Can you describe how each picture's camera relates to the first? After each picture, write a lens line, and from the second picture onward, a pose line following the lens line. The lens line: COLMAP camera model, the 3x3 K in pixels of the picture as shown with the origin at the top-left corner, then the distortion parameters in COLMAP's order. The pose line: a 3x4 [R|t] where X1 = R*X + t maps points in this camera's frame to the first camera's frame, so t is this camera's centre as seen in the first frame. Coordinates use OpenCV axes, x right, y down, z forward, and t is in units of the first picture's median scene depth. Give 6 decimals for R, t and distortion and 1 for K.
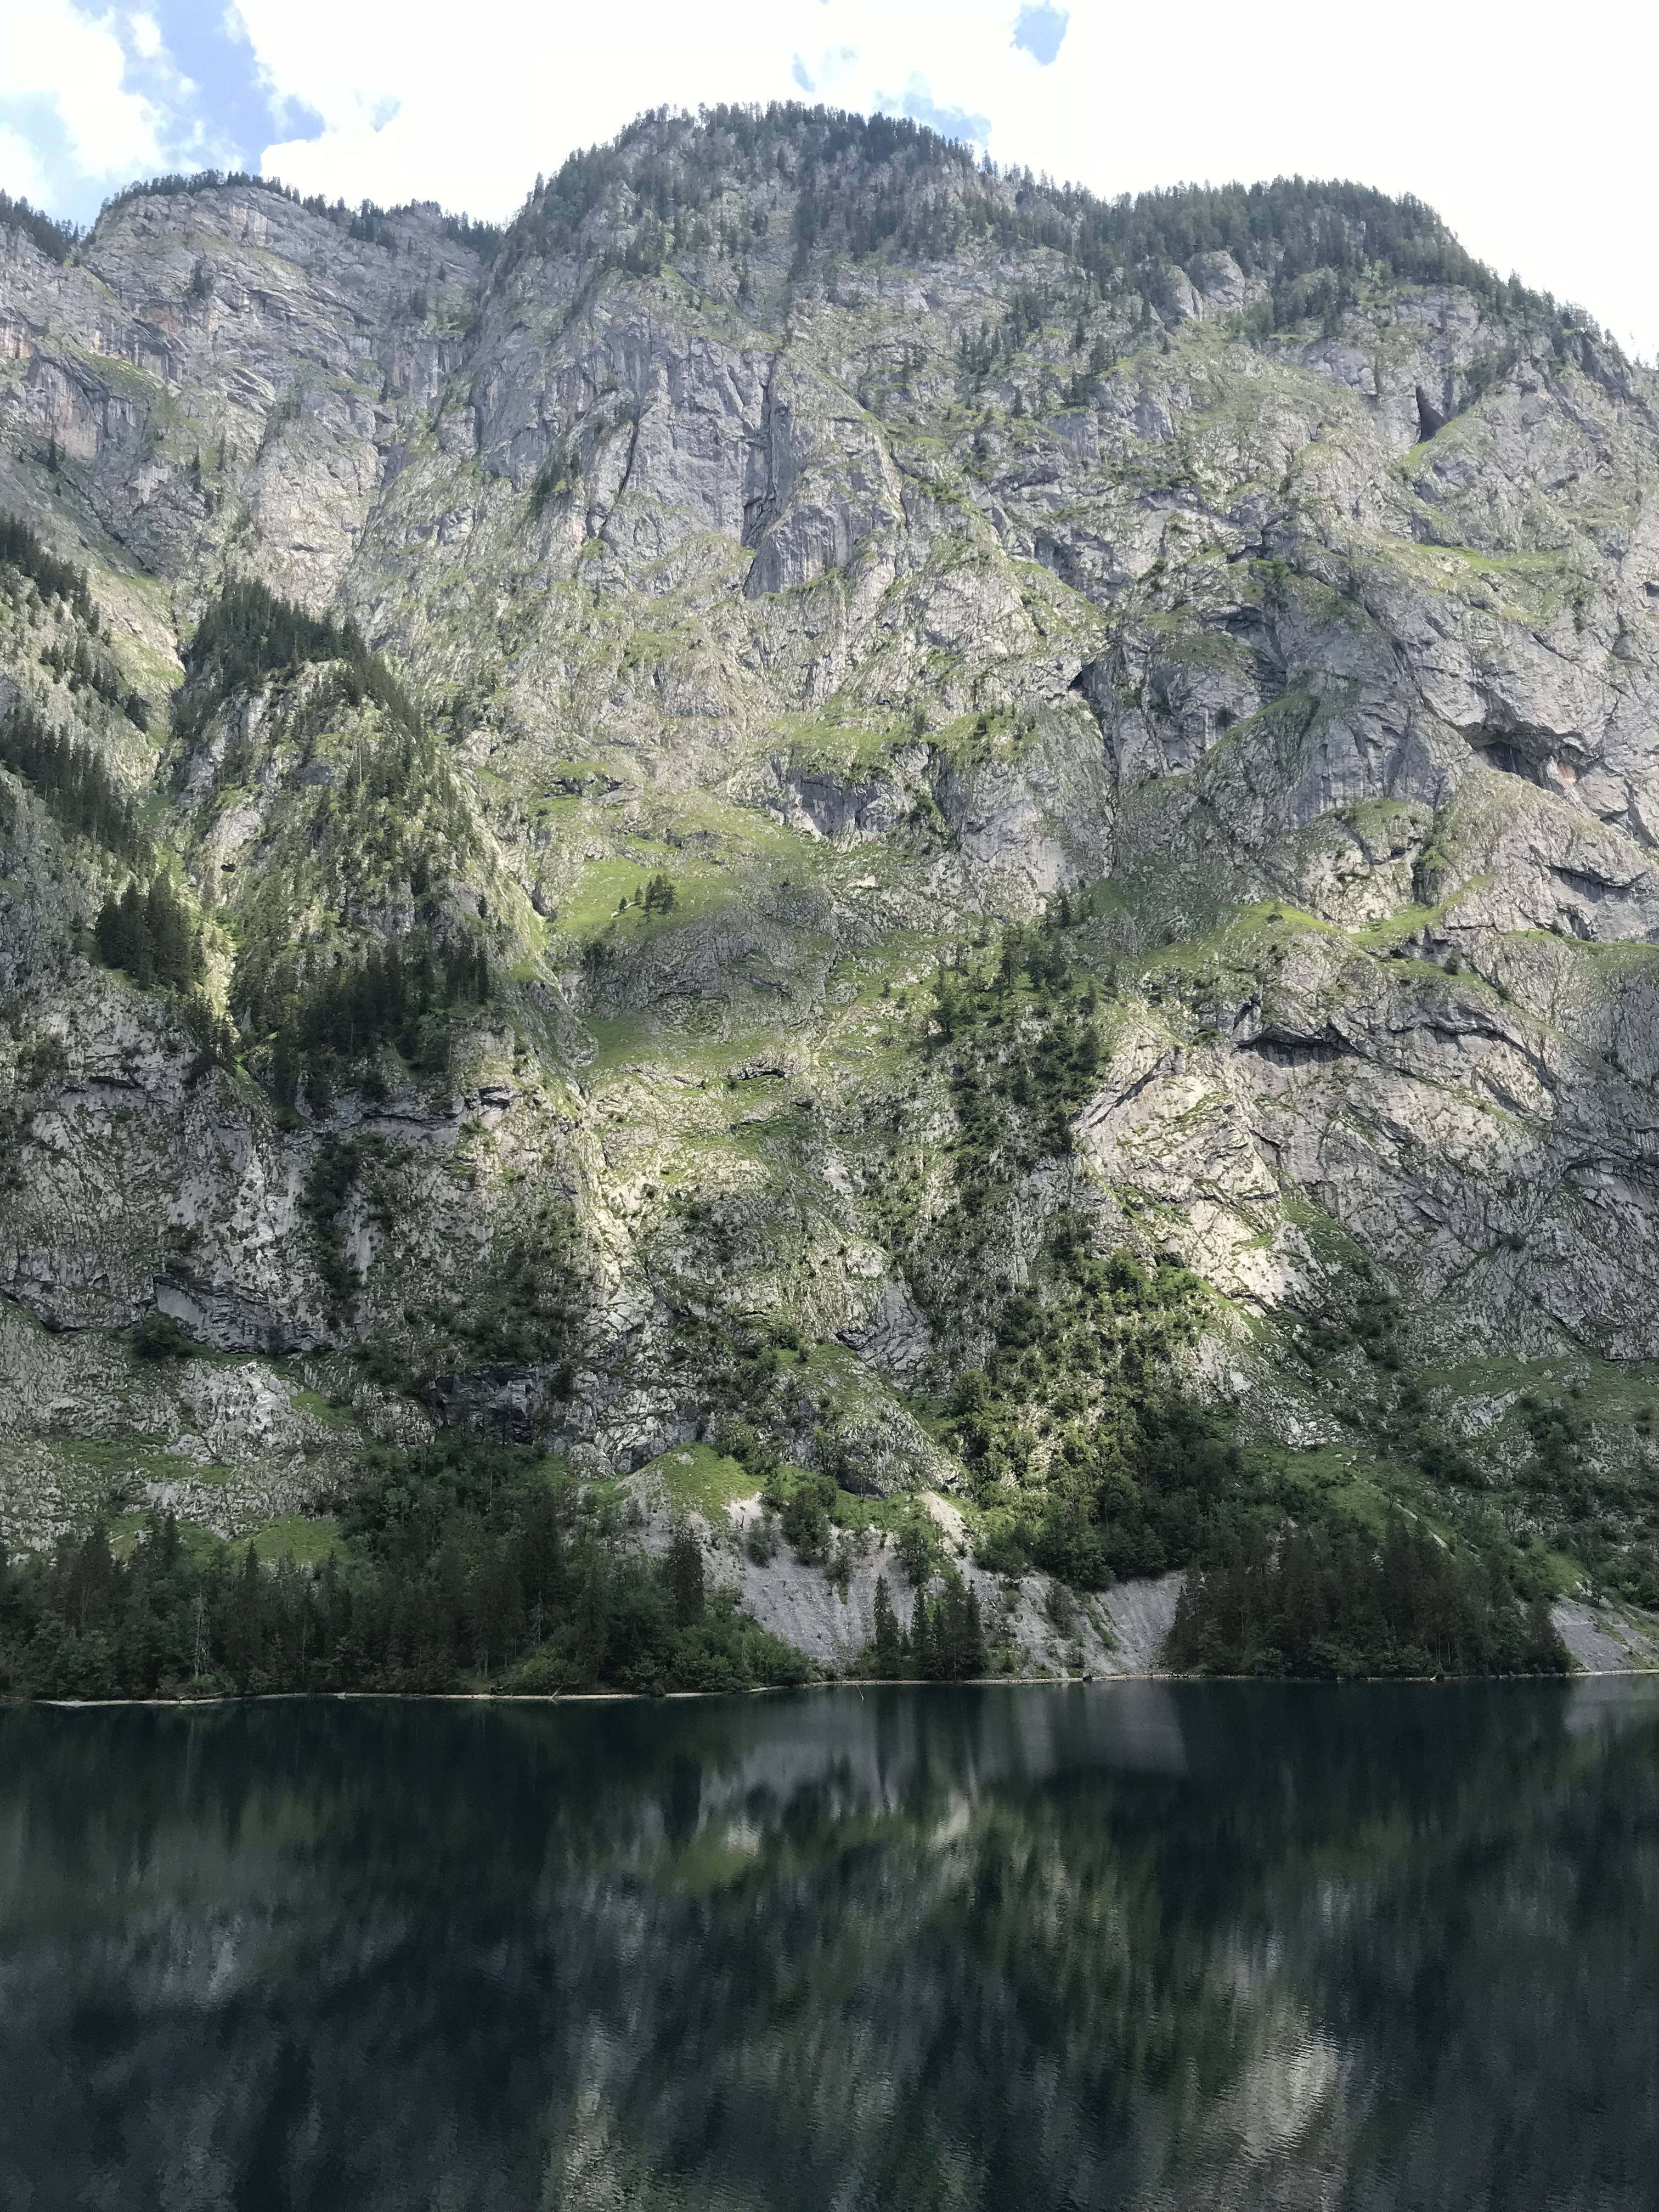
lens RADIAL K [[1793.7, 0, 829.5], [0, 1793.7, 1106.0], [0, 0, 1]] dist [0.036838, -0.084801]
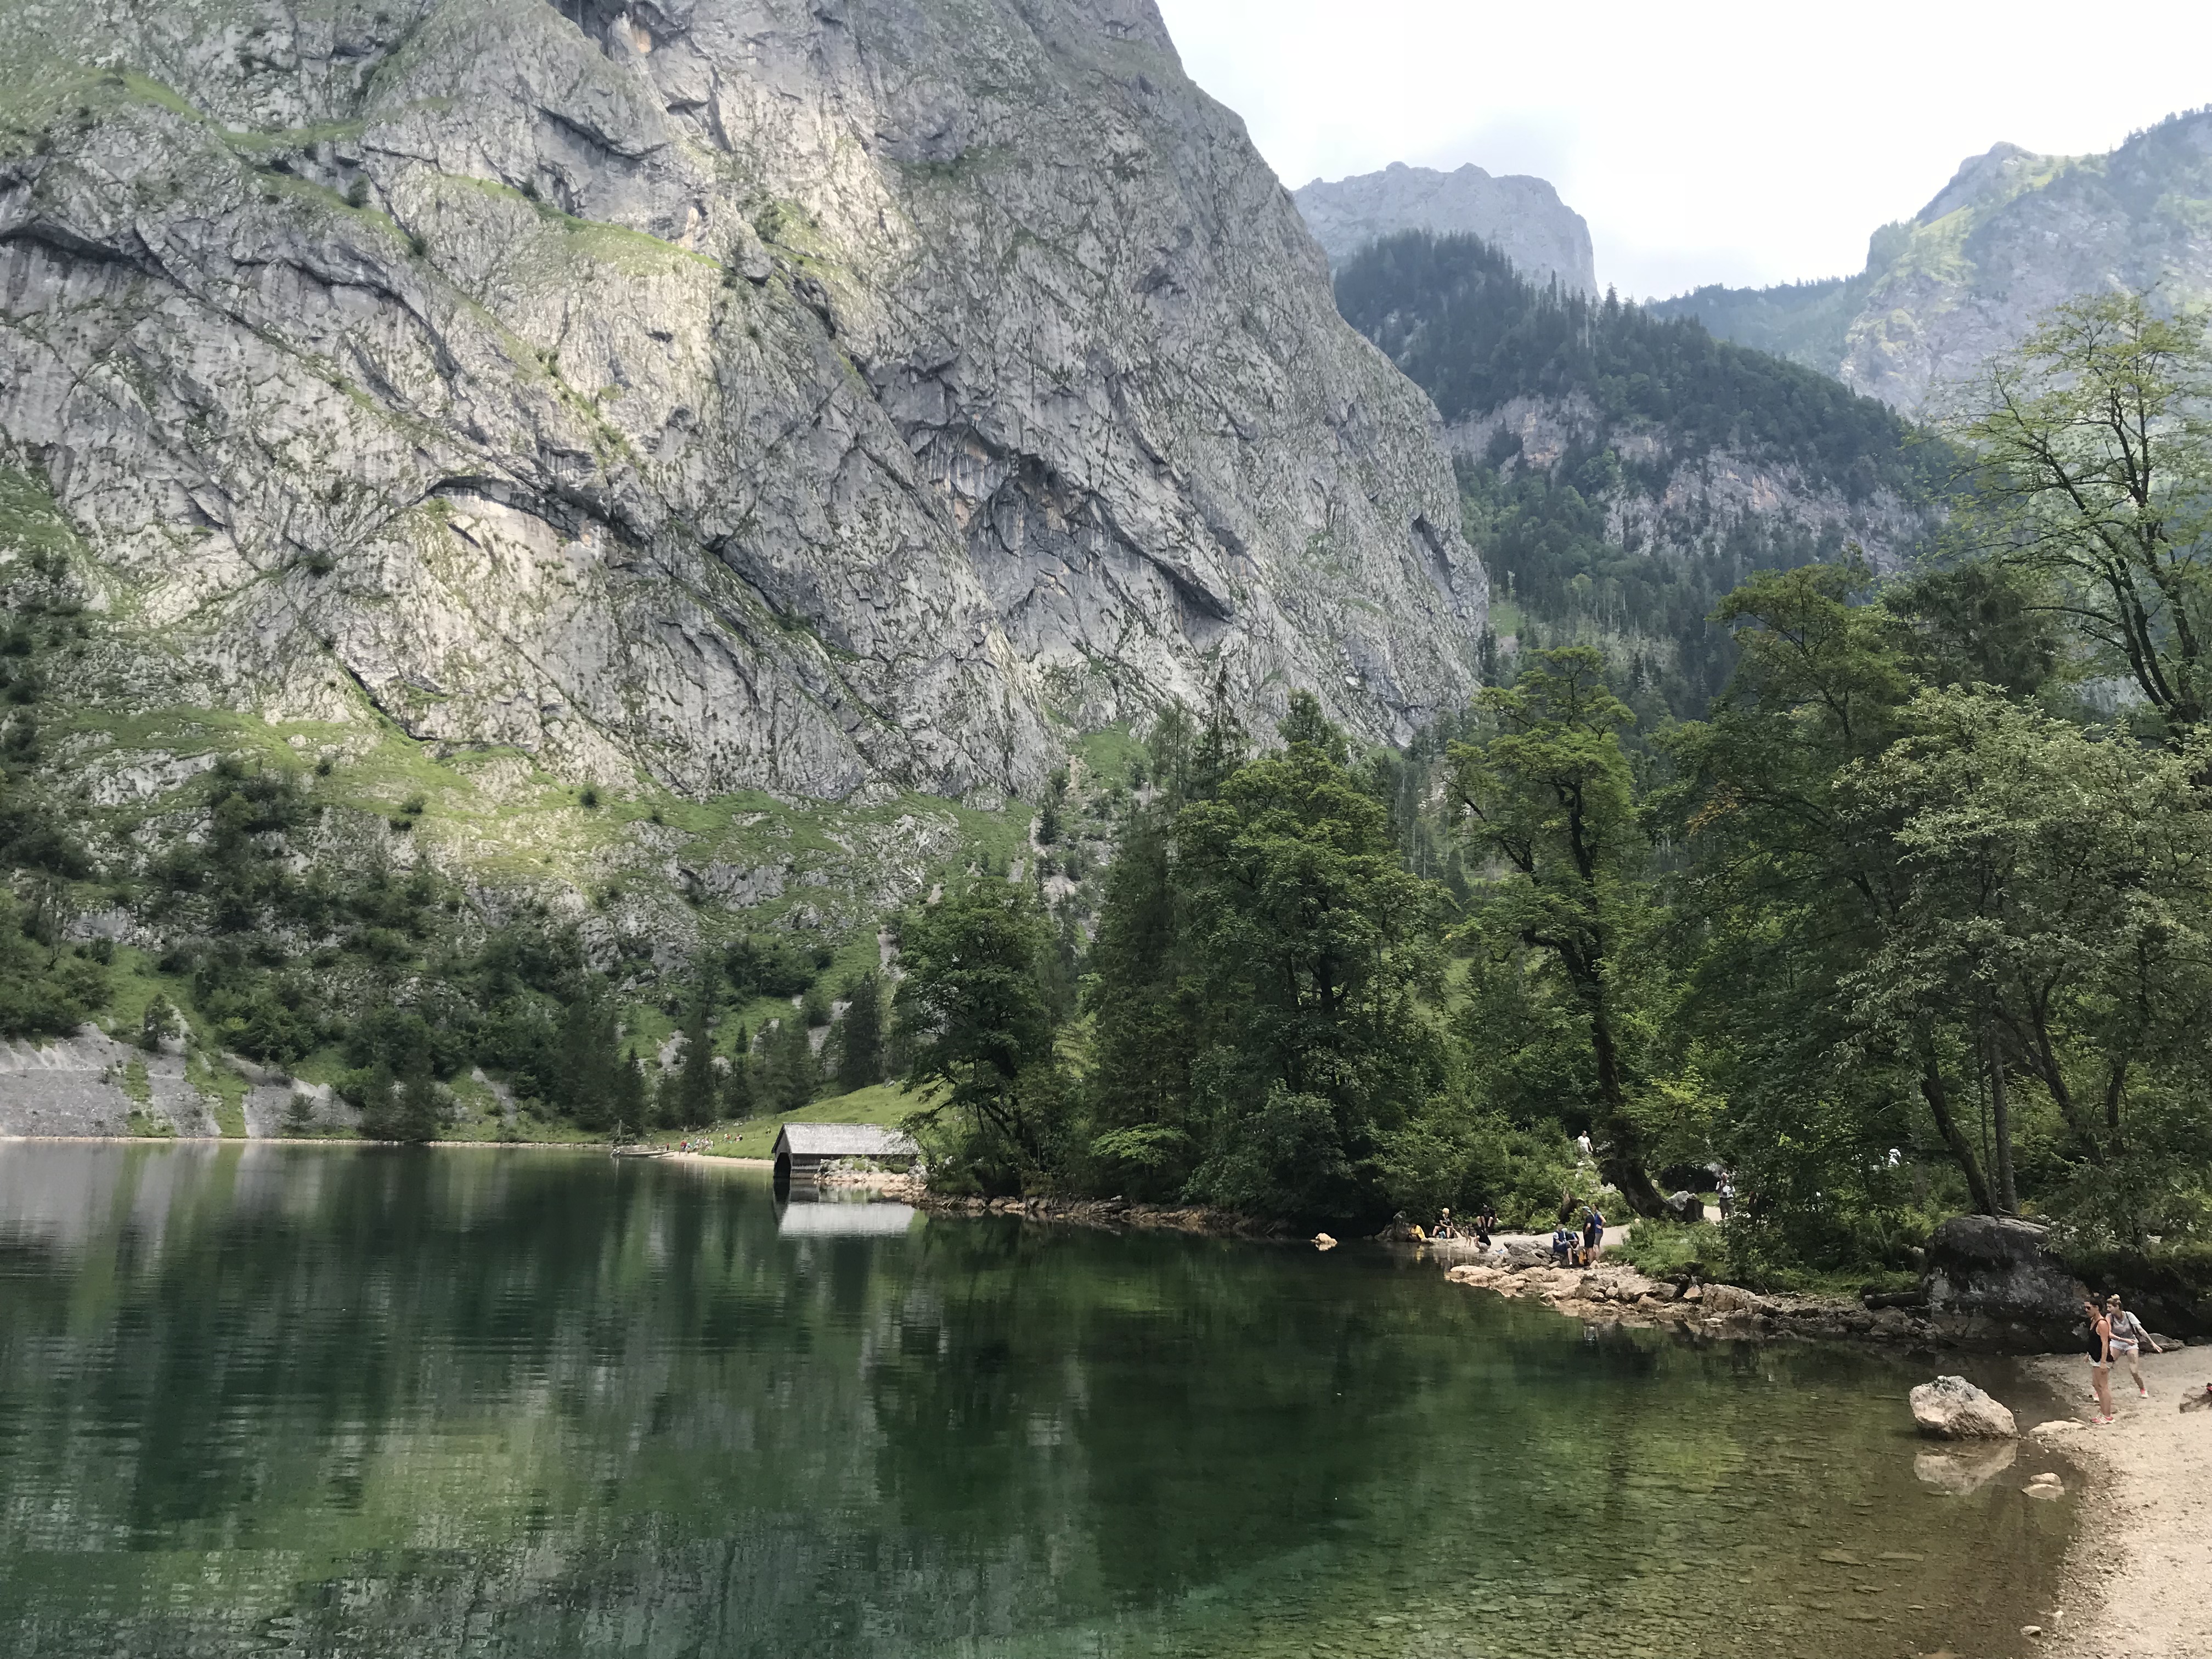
lens RADIAL K [[1793.7, 0, 1106.0], [0, 1793.7, 829.5], [0, 0, 1]] dist [0.036838, -0.084801]
pose [[0.905461, 0.092333, 0.414265, 0.359269], [-0.126189, 0.990477, 0.055052, 0.095836], [-0.405237, -0.102123, 0.908490, 0.226825]]
